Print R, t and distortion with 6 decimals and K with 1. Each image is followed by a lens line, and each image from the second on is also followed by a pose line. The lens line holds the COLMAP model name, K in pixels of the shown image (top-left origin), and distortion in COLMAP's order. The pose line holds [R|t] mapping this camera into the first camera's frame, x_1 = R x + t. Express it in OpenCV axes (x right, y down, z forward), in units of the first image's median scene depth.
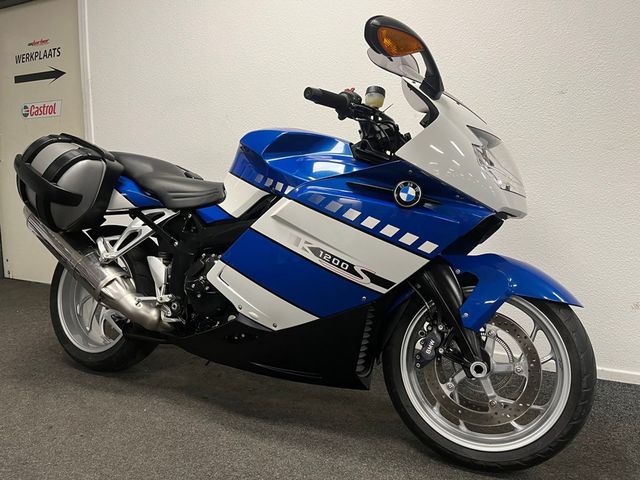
lens RADIAL K [[483.5, 0, 320.0], [0, 483.5, 240.0], [0, 0, 1]] dist [0.045756, -0.006235]
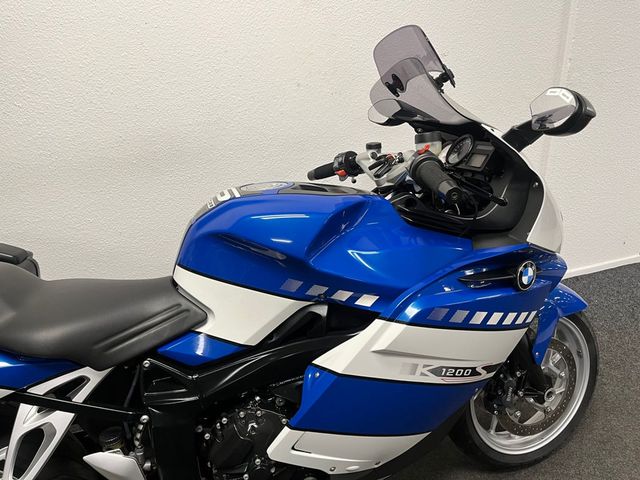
lens RADIAL K [[483.5, 0, 320.0], [0, 483.5, 240.0], [0, 0, 1]] dist [0.045756, -0.006235]
pose [[0.723205, -0.336408, 0.603162, -0.515356], [0.139490, 0.926497, 0.349494, -0.445824], [-0.676400, -0.168621, 0.716973, 0.561978]]
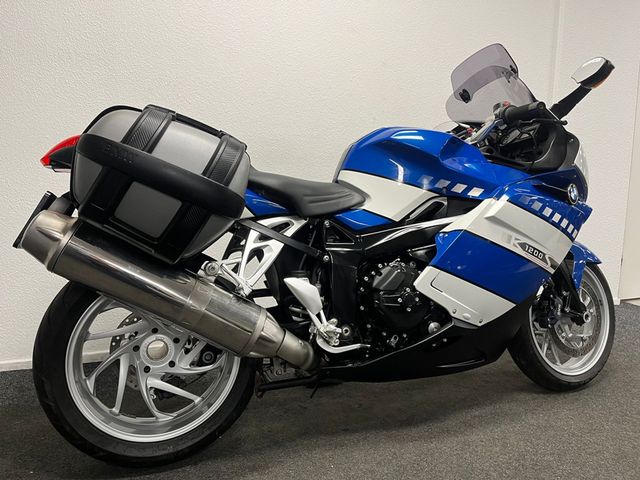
lens RADIAL K [[483.5, 0, 320.0], [0, 483.5, 240.0], [0, 0, 1]] dist [0.045756, -0.006235]
pose [[0.674105, -0.096542, 0.732299, -1.086517], [0.073328, 0.995271, 0.063710, -0.091769], [-0.734987, 0.010751, 0.677996, 0.541485]]
